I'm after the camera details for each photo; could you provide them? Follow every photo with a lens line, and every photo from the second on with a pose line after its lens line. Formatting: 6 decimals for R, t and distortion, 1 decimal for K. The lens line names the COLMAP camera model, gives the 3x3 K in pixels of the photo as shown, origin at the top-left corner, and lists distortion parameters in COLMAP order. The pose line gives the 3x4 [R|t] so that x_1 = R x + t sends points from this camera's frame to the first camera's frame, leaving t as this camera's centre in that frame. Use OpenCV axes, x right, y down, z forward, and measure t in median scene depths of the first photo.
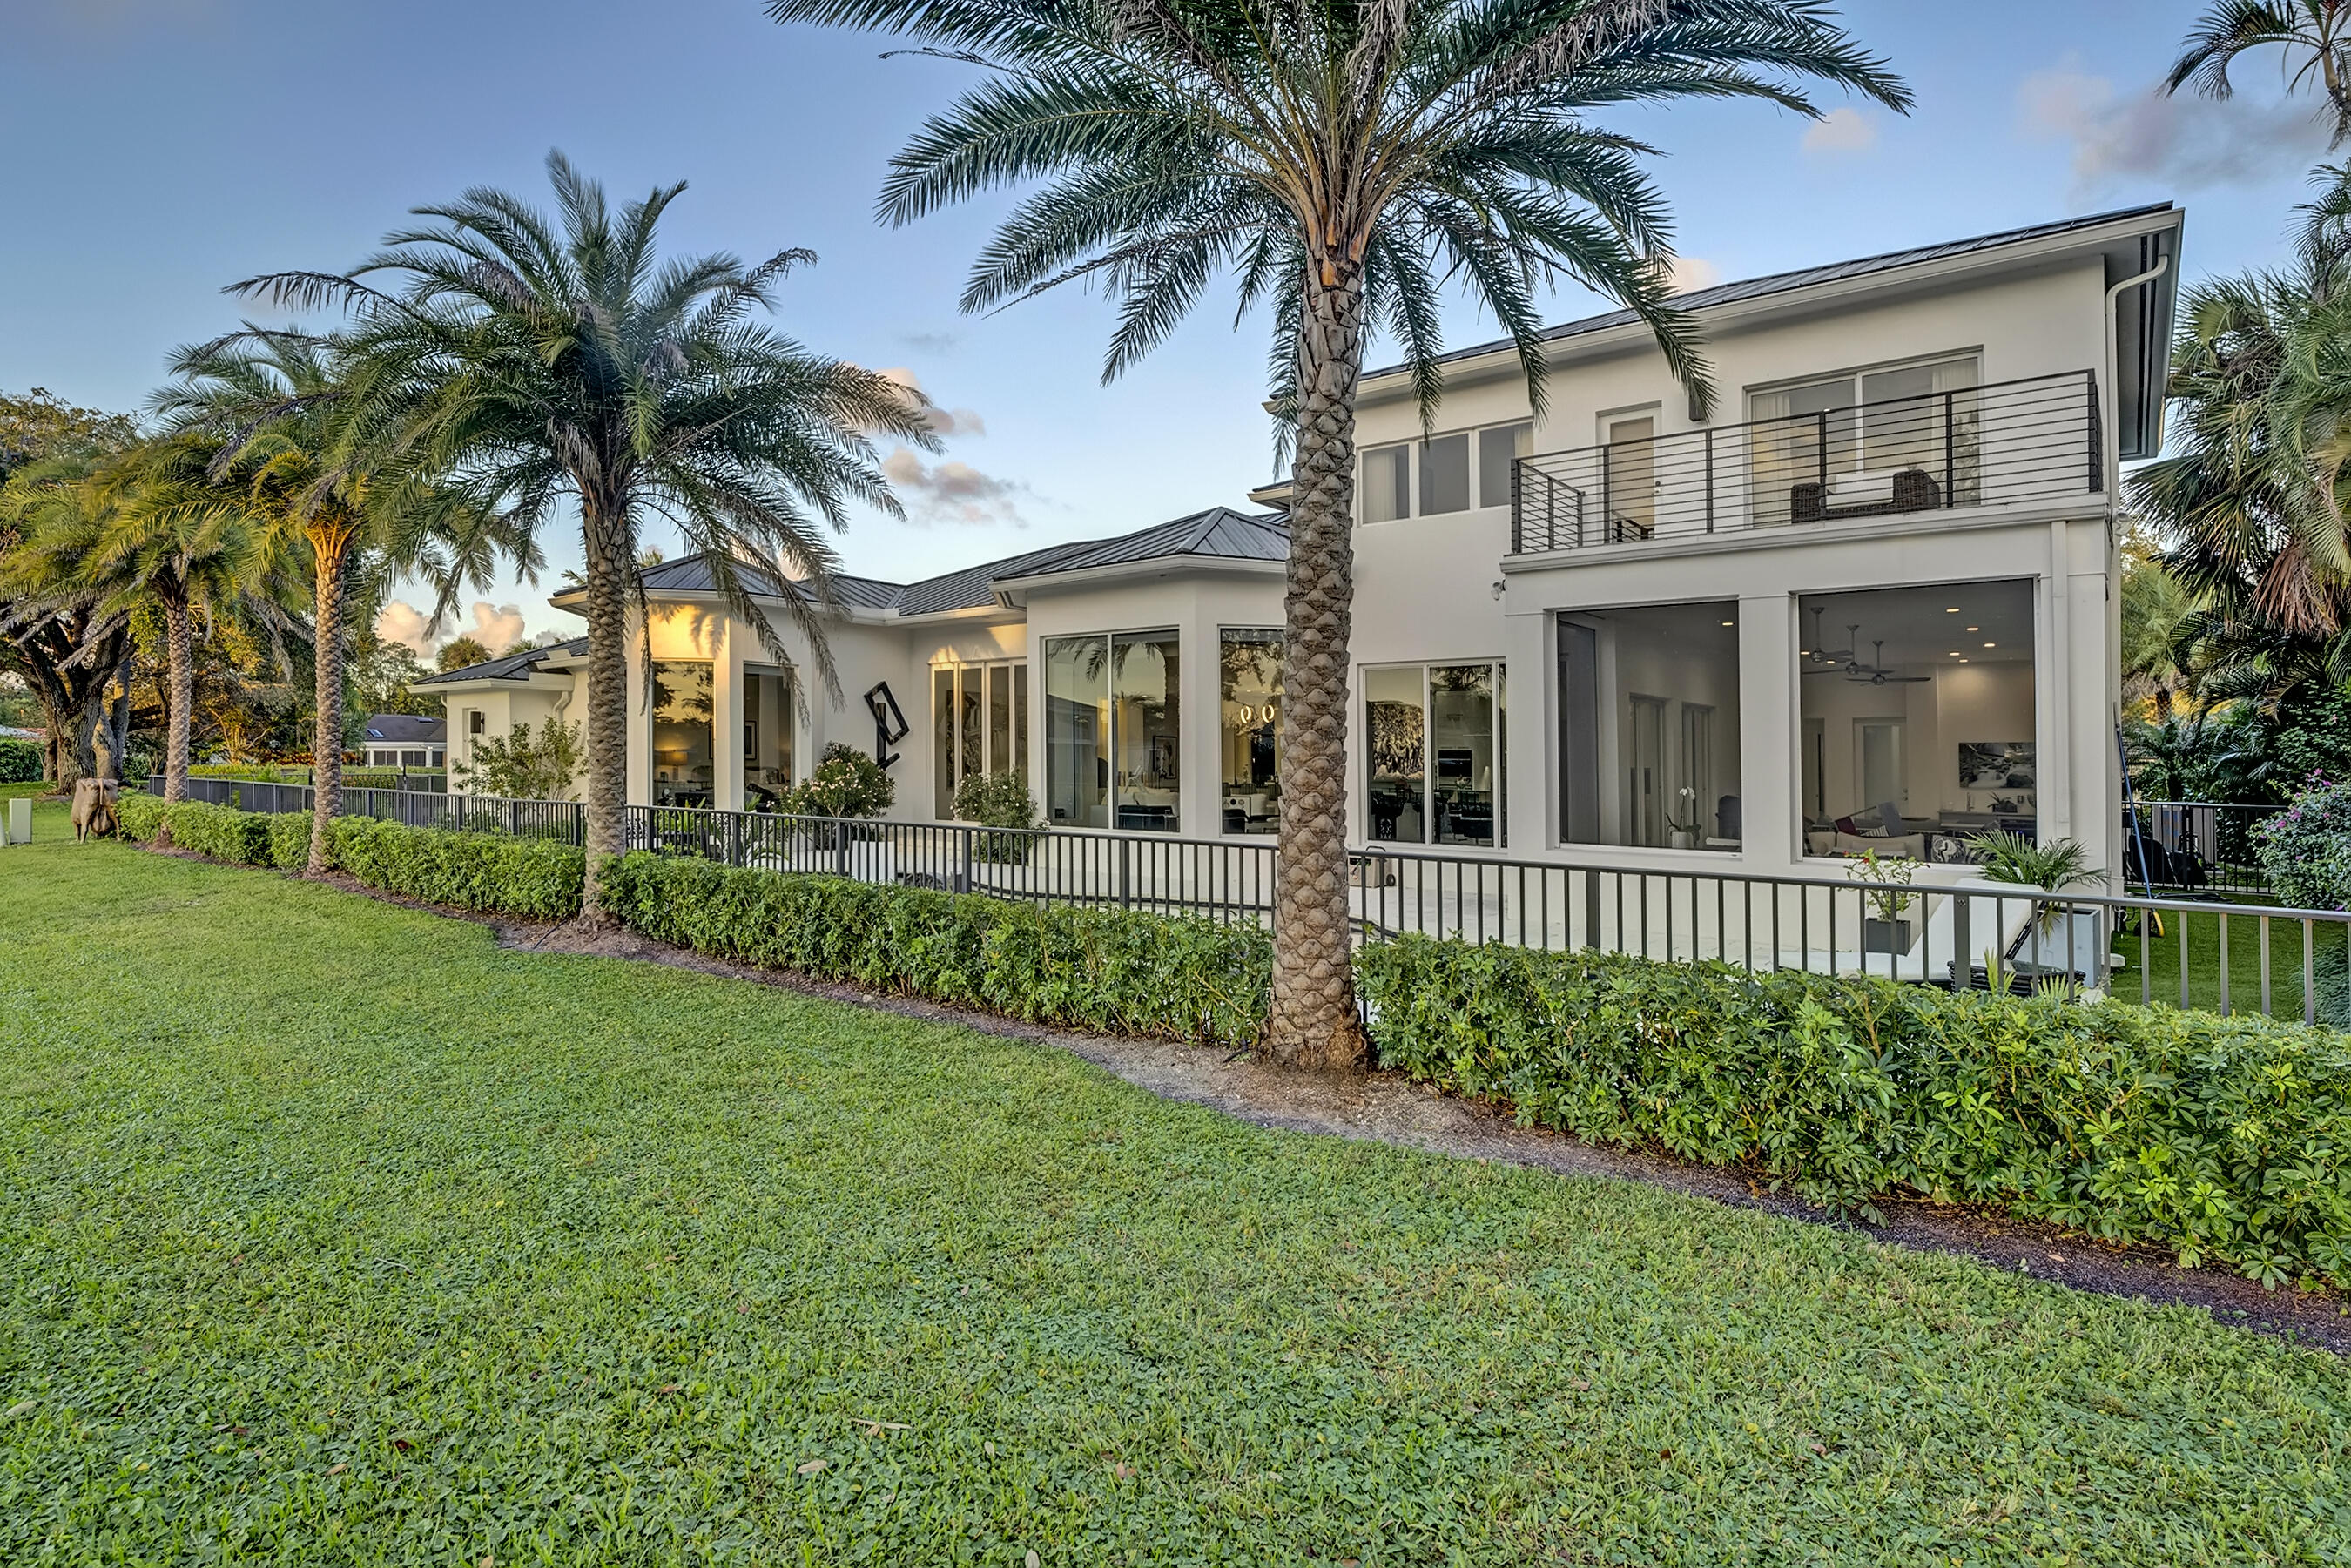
lens RADIAL K [[1161.2, 0, 1174.9], [0, 1161.2, 760.8], [0, 0, 1]] dist [0.004963, 0.000681]
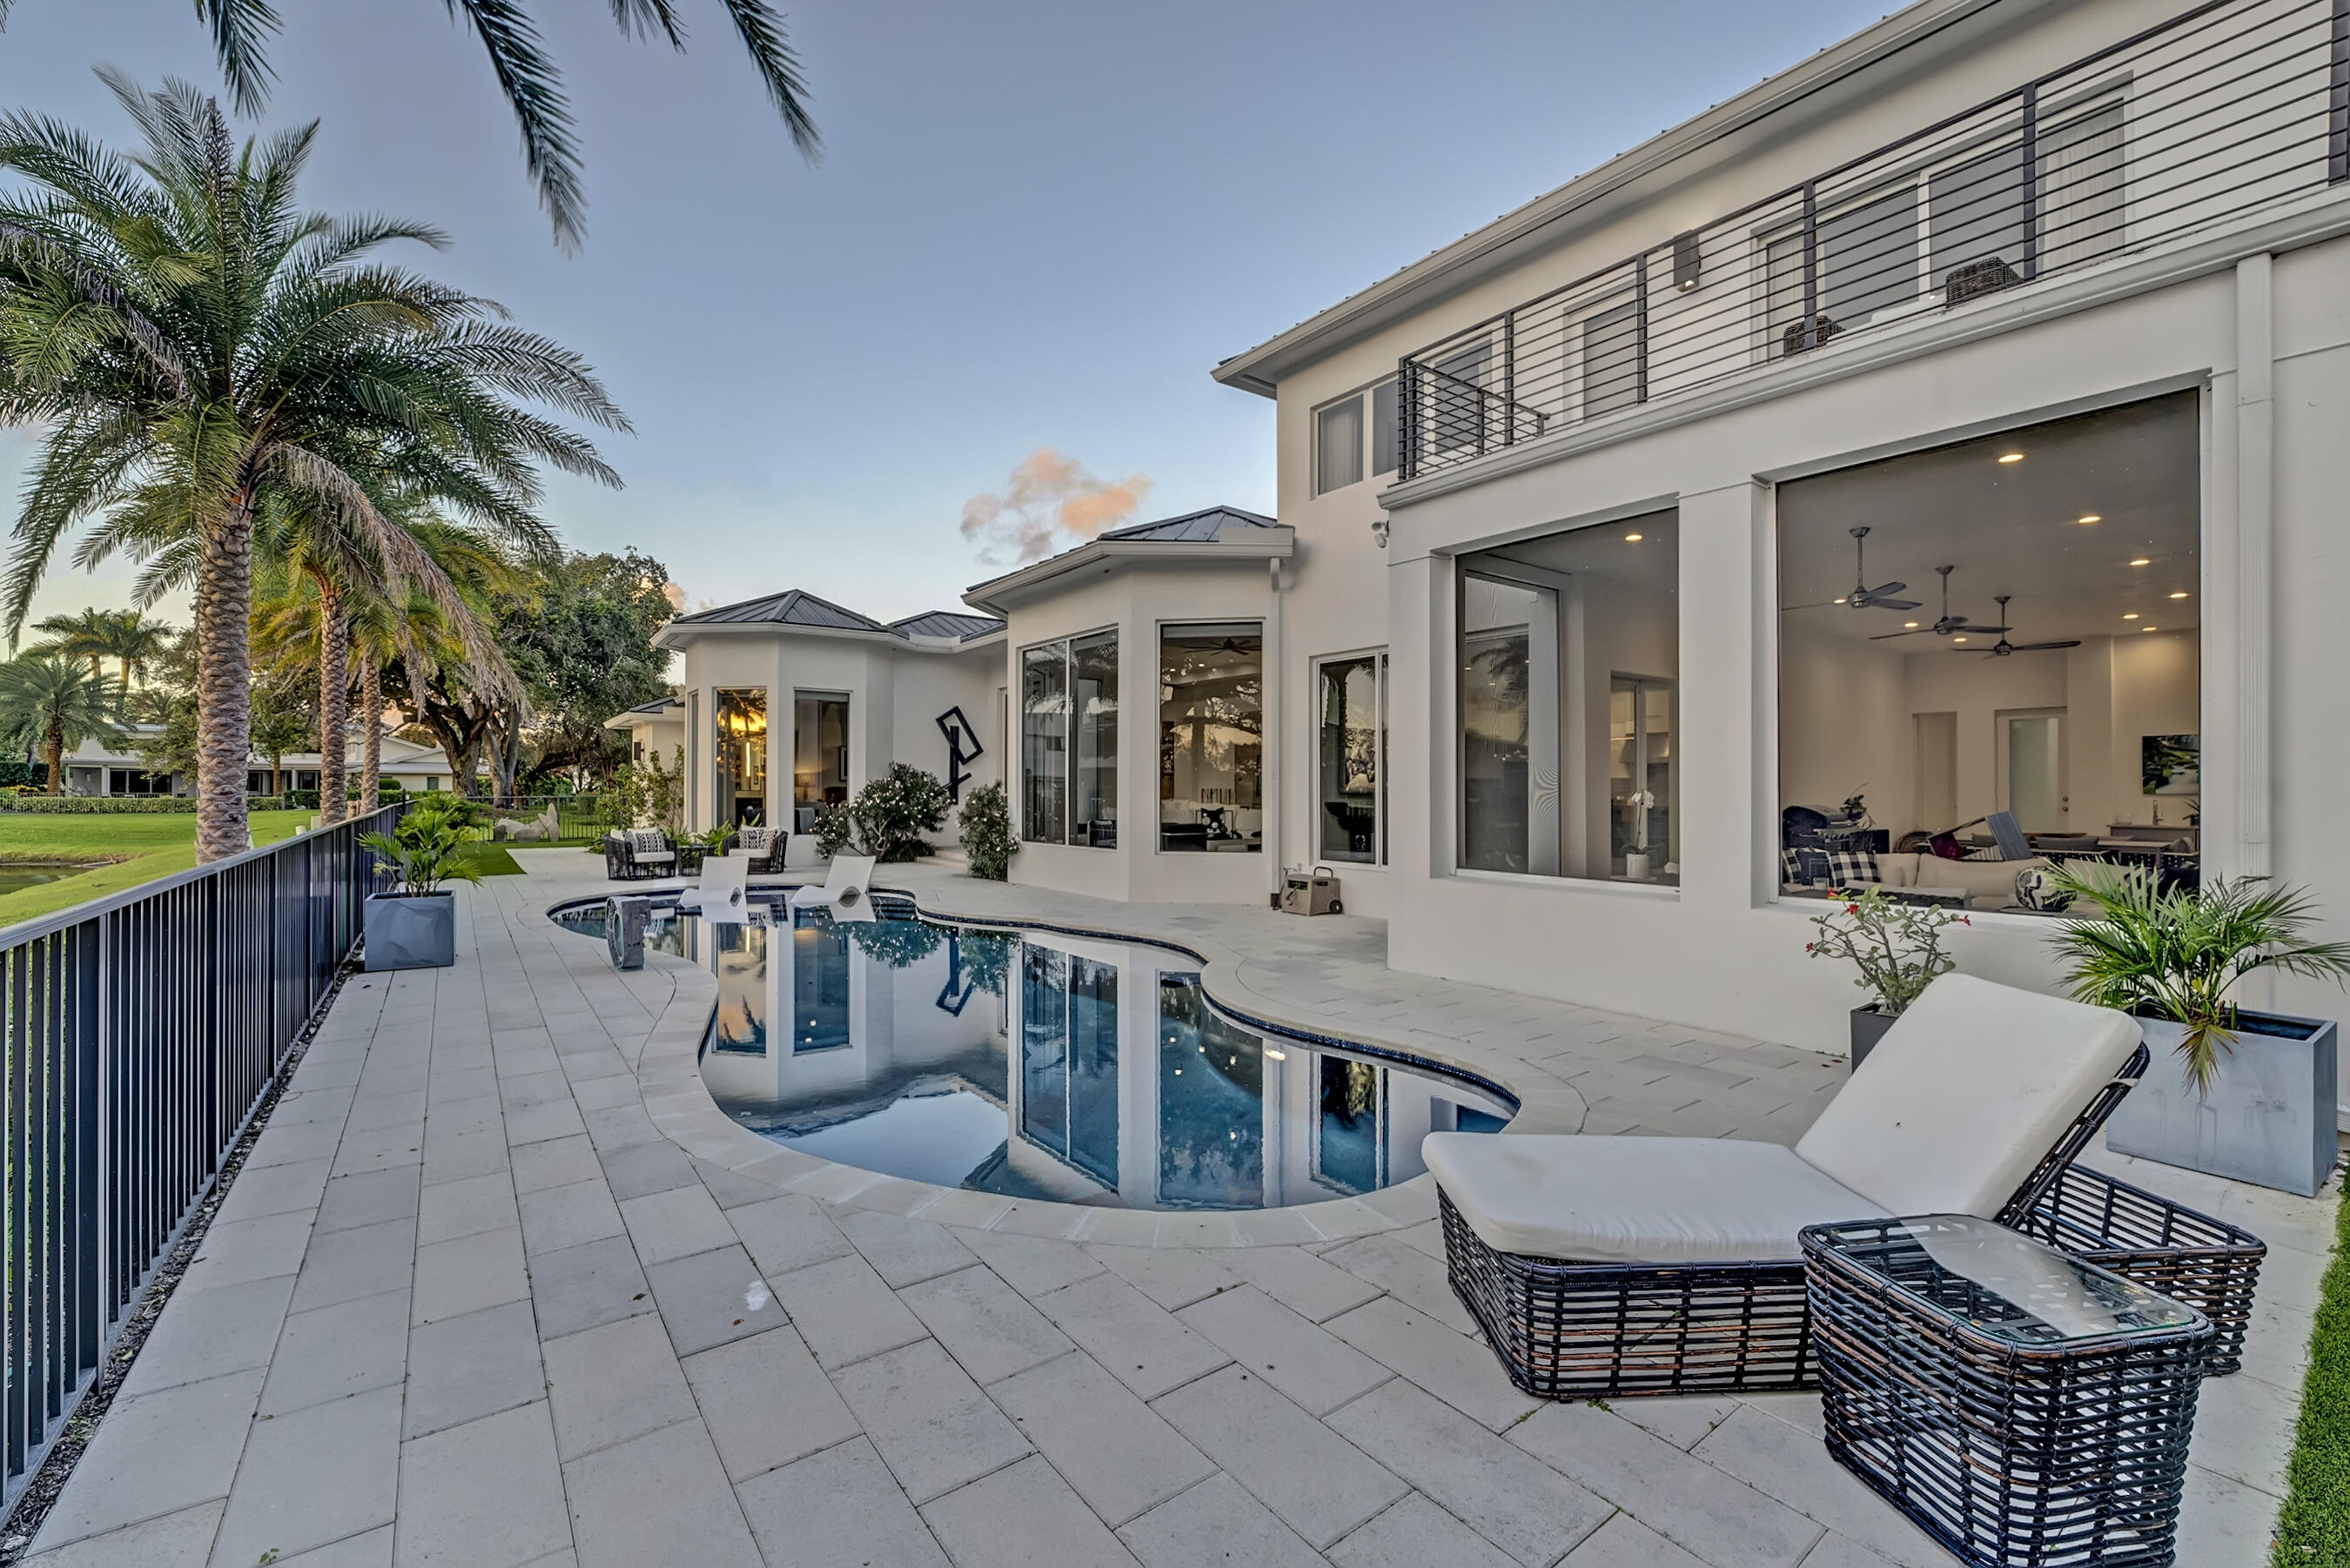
lens RADIAL K [[951.6, 0, 1172.4], [0, 951.6, 805.2], [0, 0, 1]] dist [-0.016314, -0.000413]
pose [[0.971285, -0.006077, -0.237842, 0.200099], [0.010895, 0.999761, 0.018948, 0.011856], [0.237670, -0.020995, 0.971119, 0.248302]]
